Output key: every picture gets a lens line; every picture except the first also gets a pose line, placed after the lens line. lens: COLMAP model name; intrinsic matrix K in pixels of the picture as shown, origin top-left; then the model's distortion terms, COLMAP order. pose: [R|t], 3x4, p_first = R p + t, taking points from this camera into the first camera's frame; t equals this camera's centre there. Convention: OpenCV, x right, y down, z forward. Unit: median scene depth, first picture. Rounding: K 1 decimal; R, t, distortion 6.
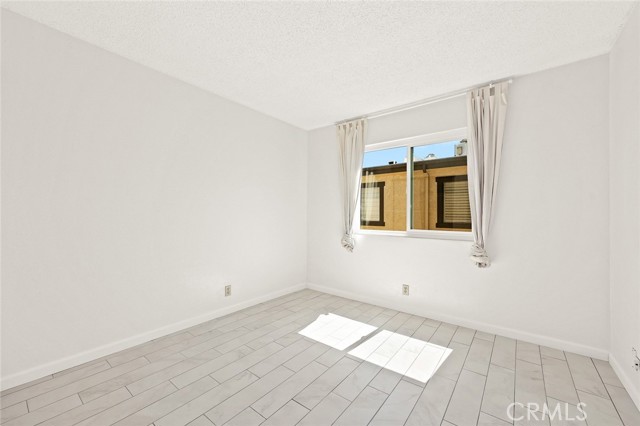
lens RADIAL K [[256.7, 0, 319.5], [0, 256.7, 207.7], [0, 0, 1]] dist [-0.000929, -0.000048]
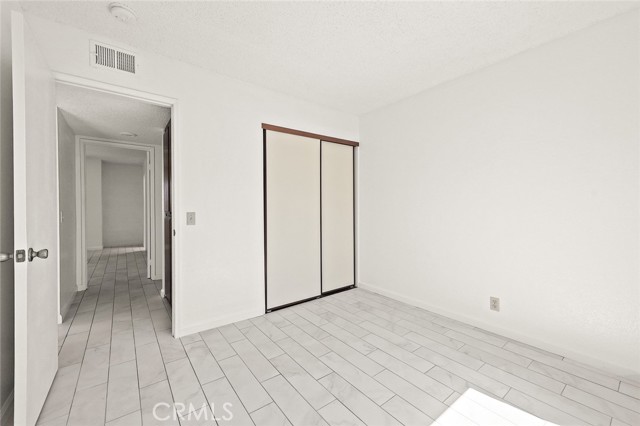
lens RADIAL K [[256.7, 0, 320.1], [0, 256.7, 207.0], [0, 0, 1]] dist [-0.000929, -0.000048]
pose [[-0.237239, 0.000837, -0.971451, 0.666153], [0.019853, 0.999795, -0.003987, 0.017131], [0.971248, -0.020233, -0.237207, 0.811779]]
